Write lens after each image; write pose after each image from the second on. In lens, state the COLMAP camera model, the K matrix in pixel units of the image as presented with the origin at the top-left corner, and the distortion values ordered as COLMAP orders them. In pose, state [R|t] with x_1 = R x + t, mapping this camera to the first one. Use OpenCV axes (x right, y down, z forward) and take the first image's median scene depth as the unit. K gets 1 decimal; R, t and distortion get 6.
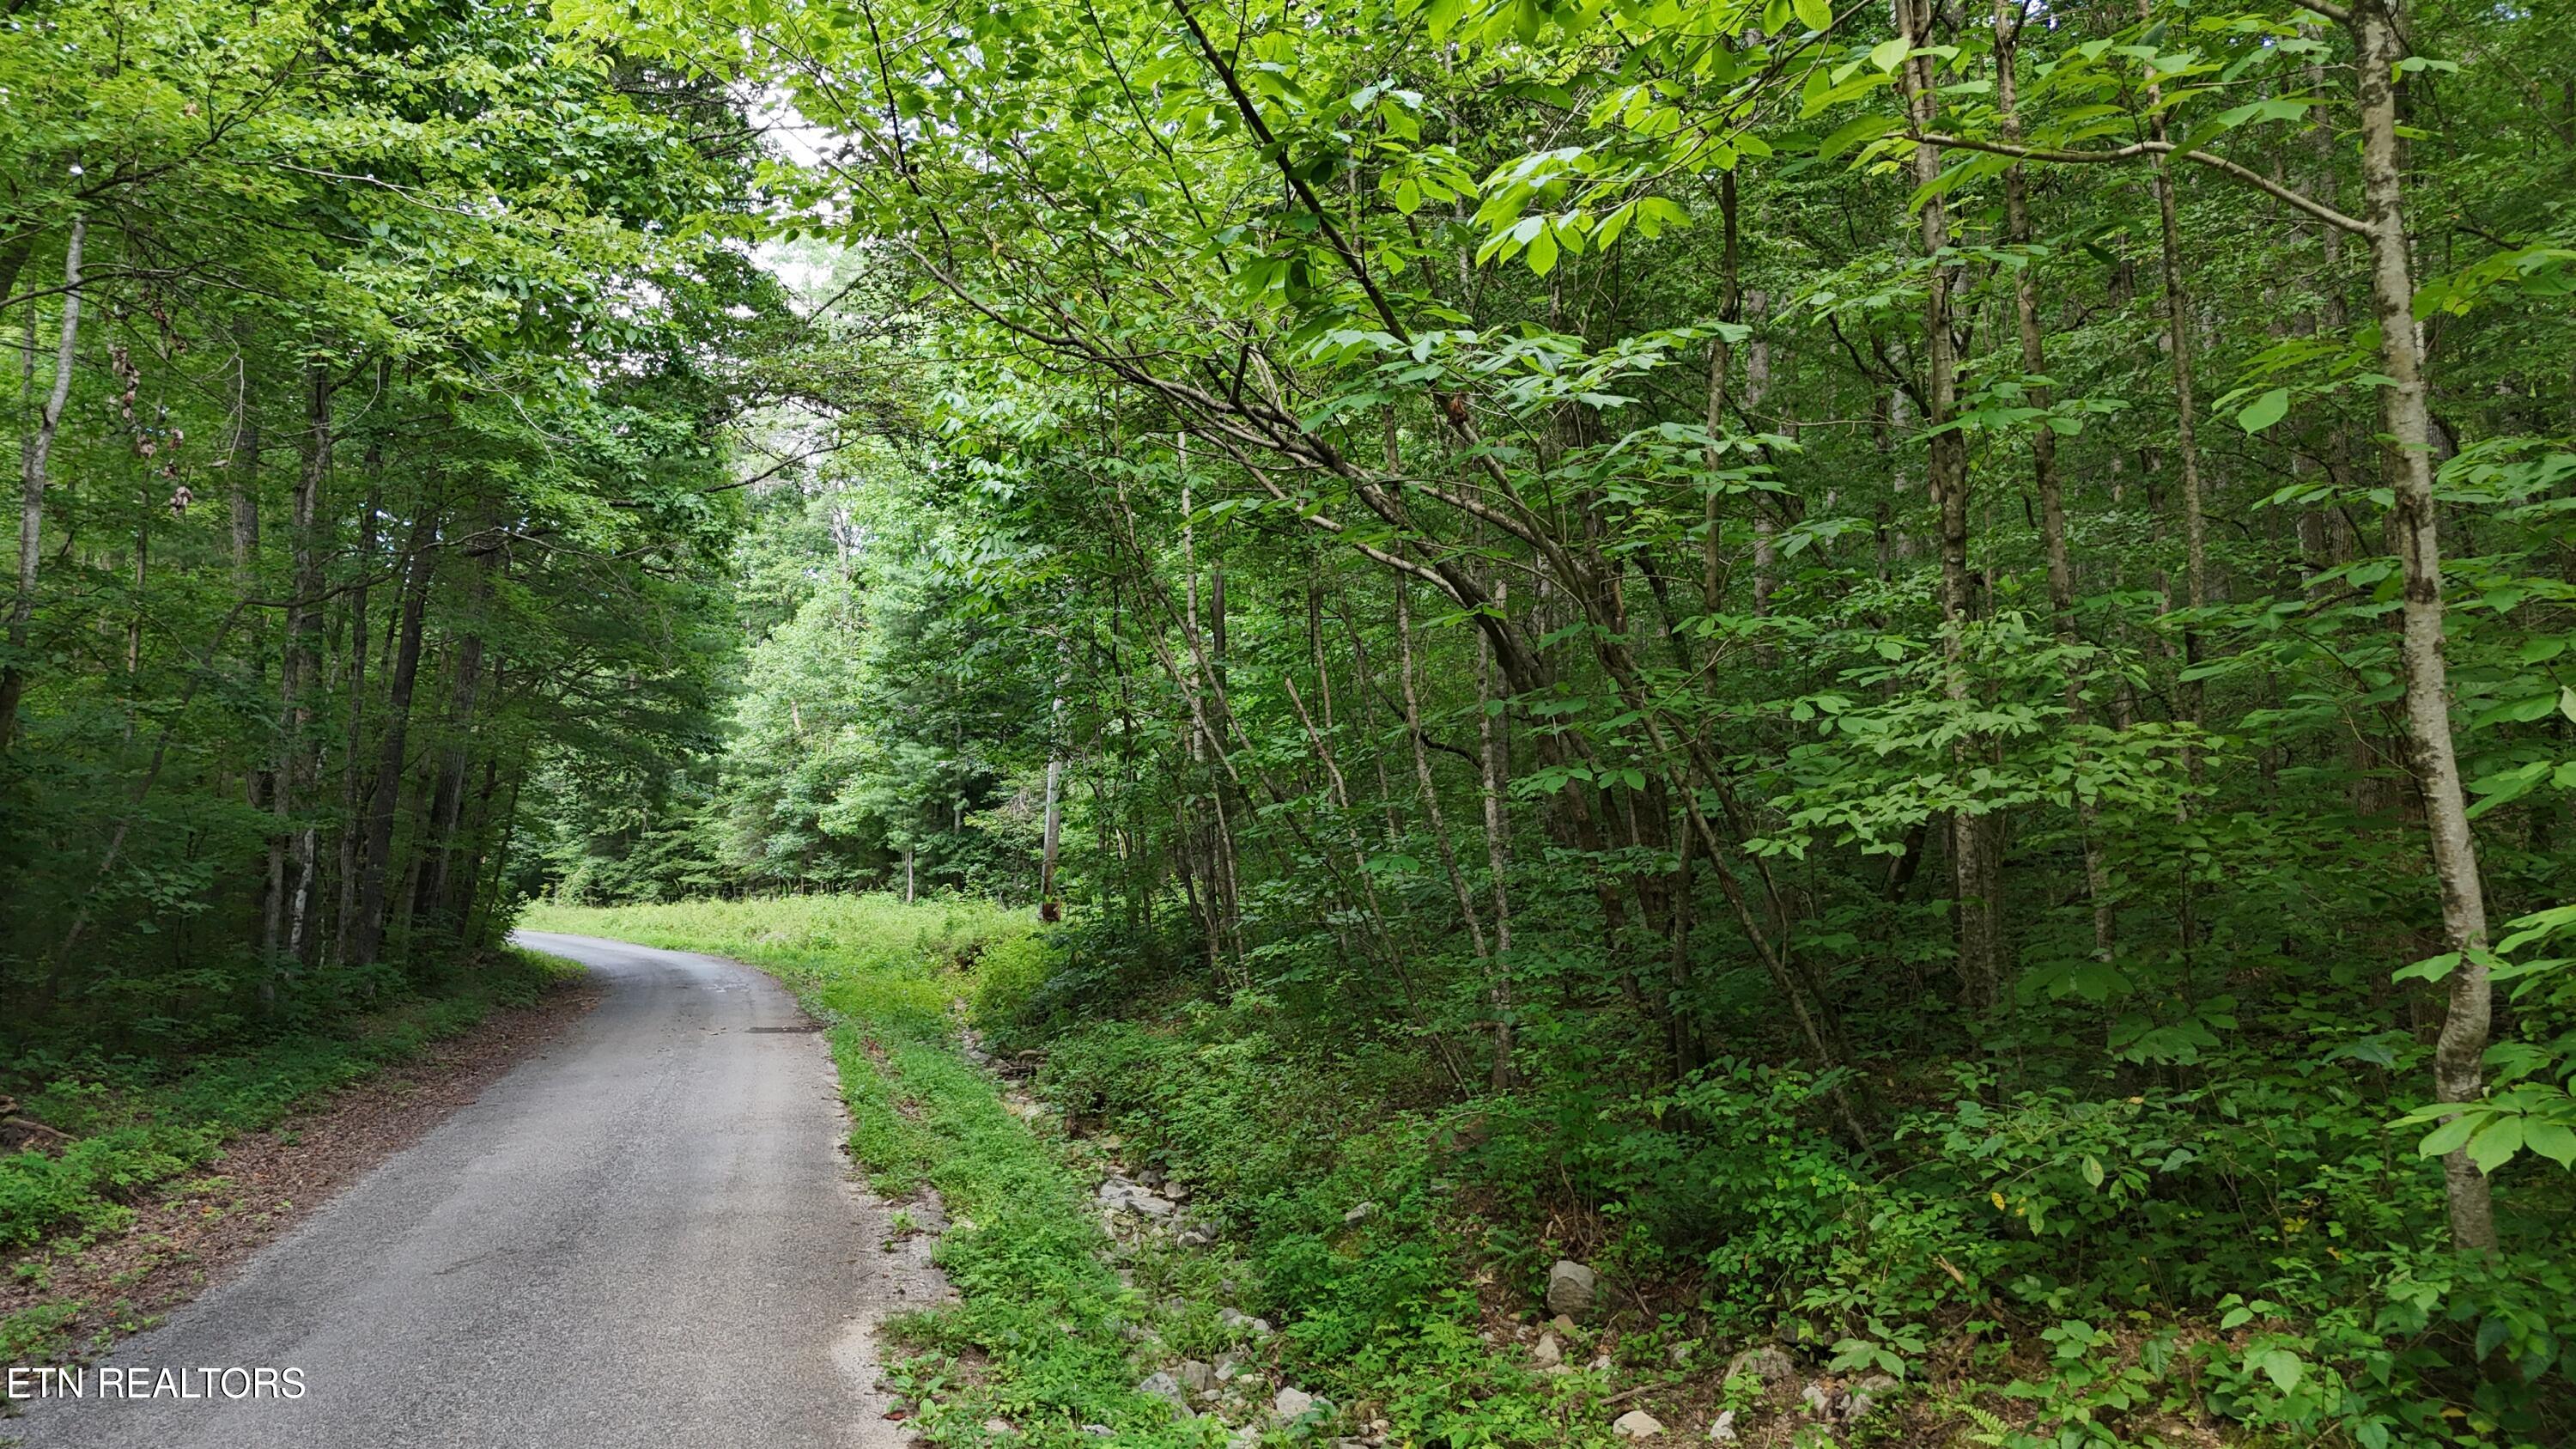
lens RADIAL K [[1936.4, 0, 1283.7], [0, 1936.4, 728.3], [0, 0, 1]] dist [0.068168, -0.035817]
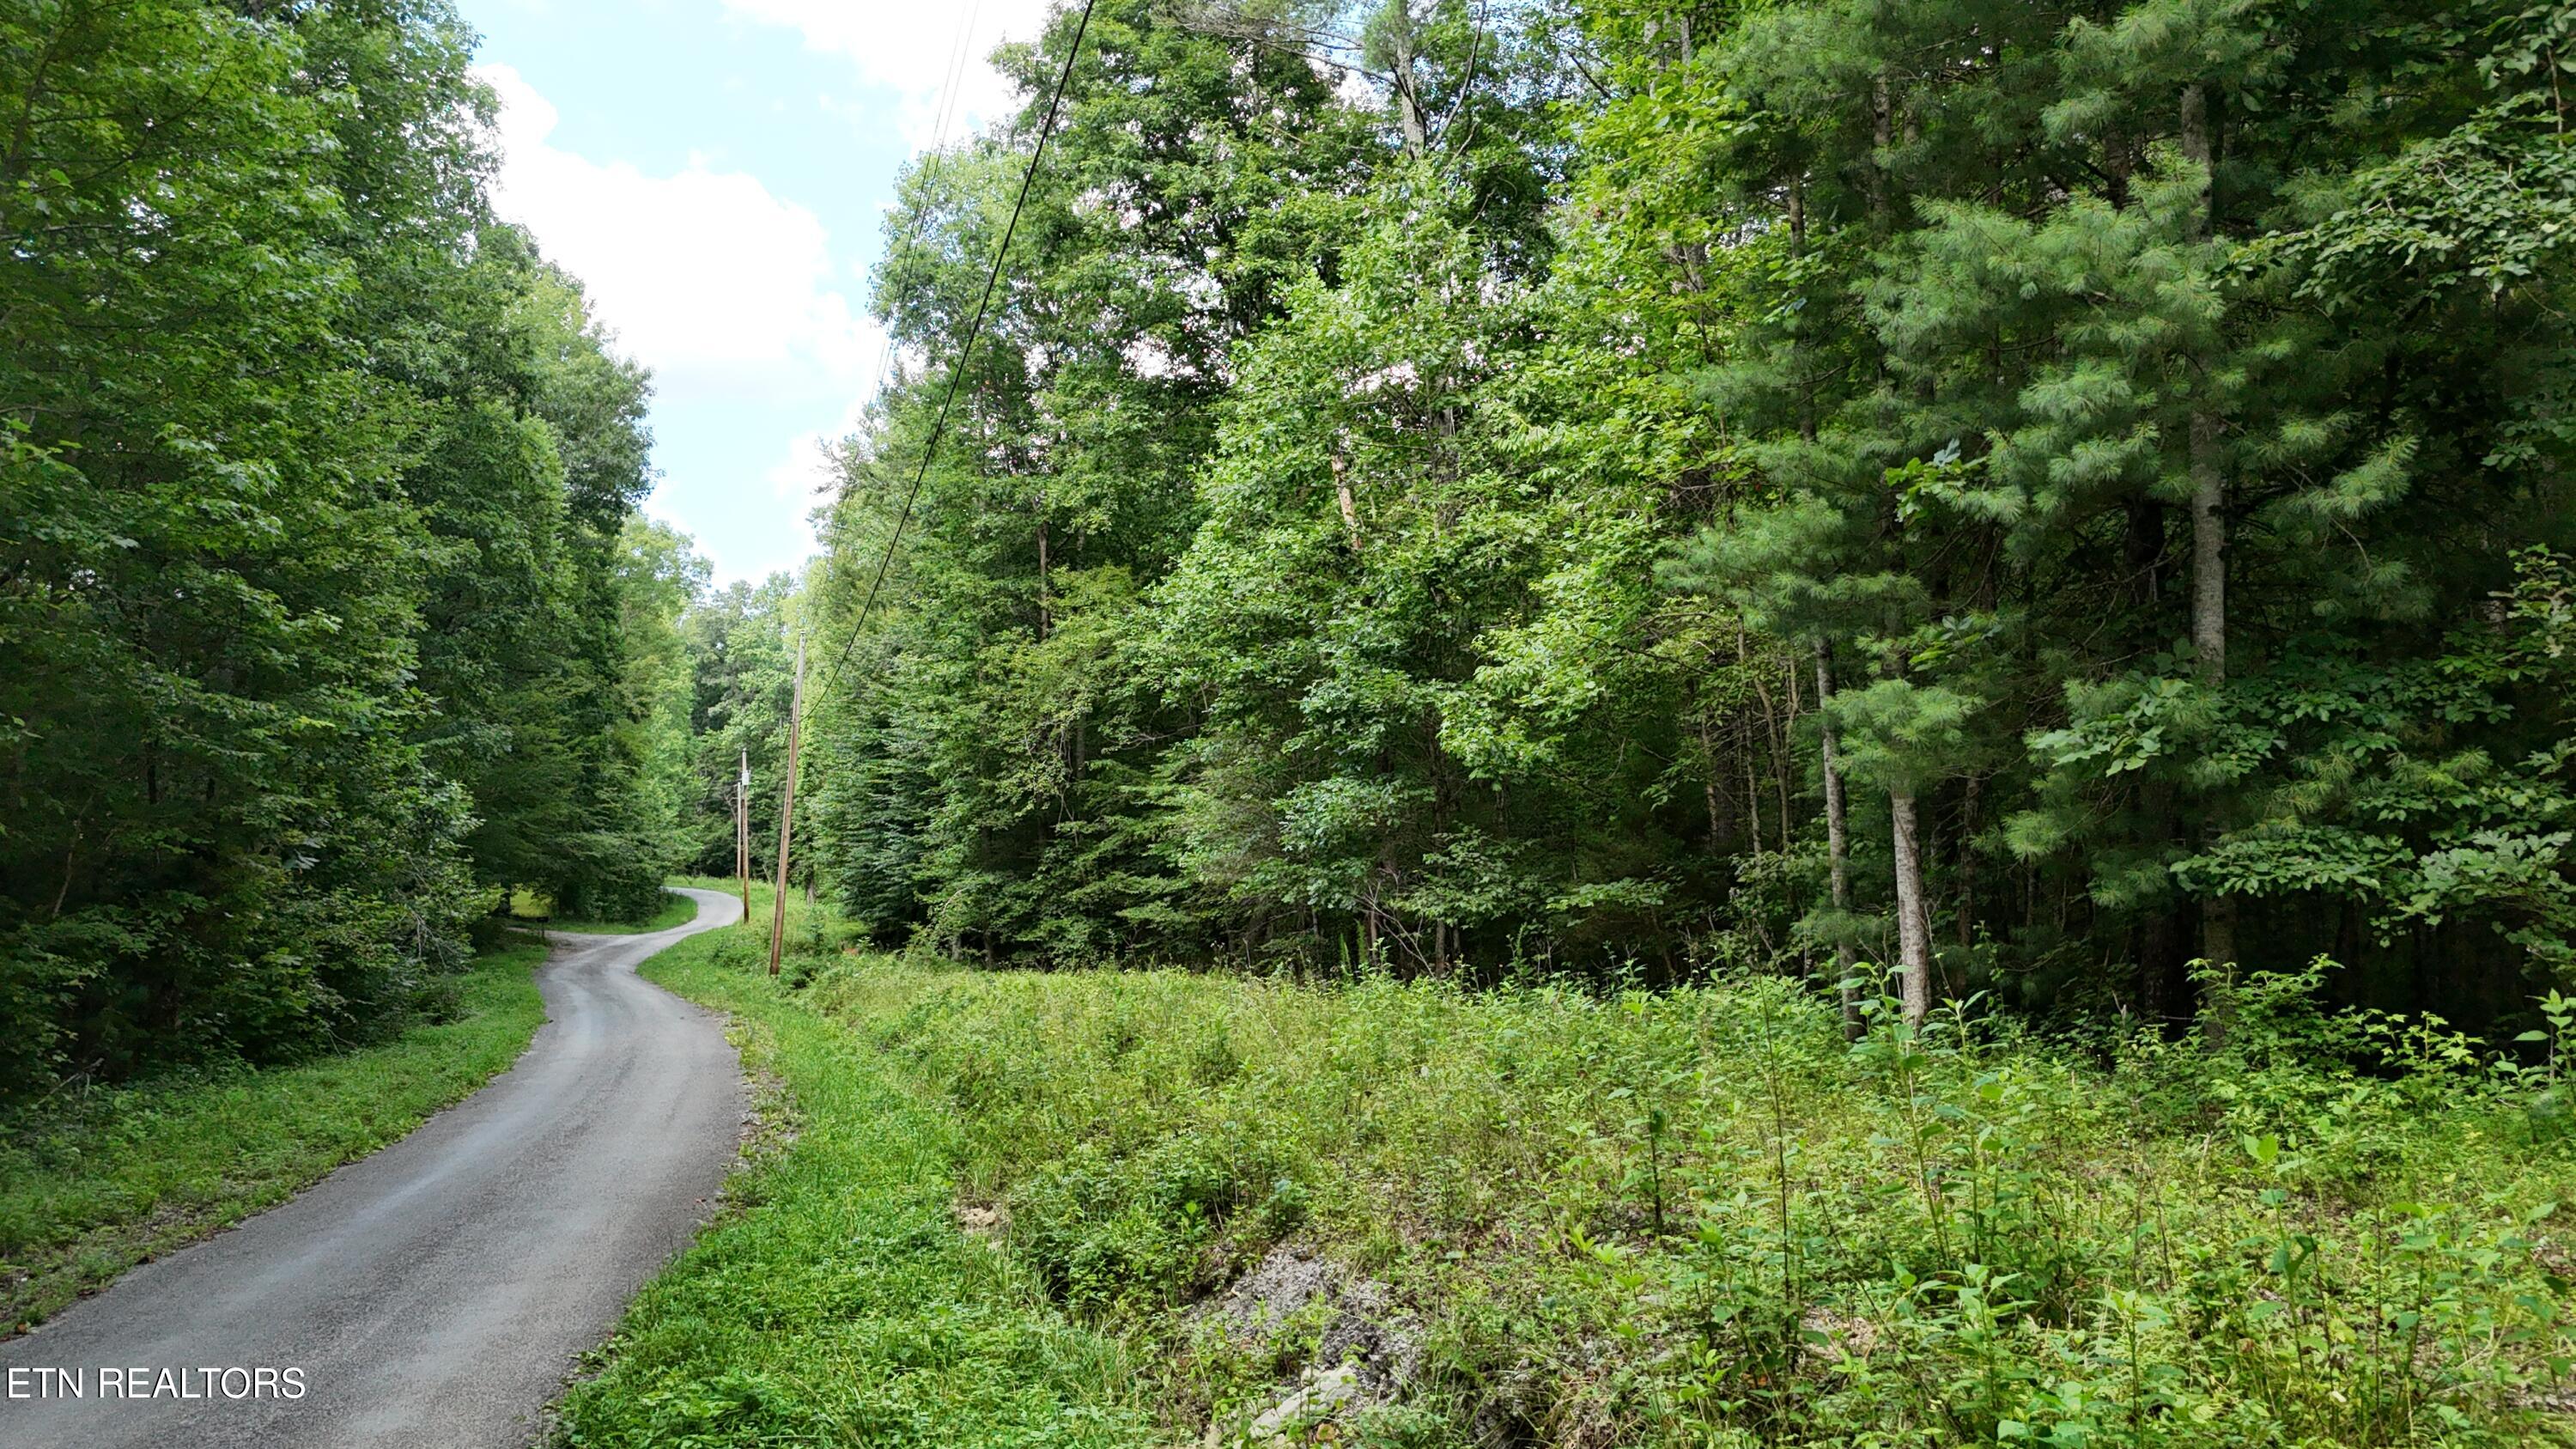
lens RADIAL K [[1936.4, 0, 1288.8], [0, 1936.4, 727.3], [0, 0, 1]] dist [0.068168, -0.035817]
pose [[0.965377, -0.027062, -0.259449, -0.151253], [0.022721, 0.999547, -0.019719, 0.044011], [0.259866, 0.013141, 0.965555, 0.578529]]
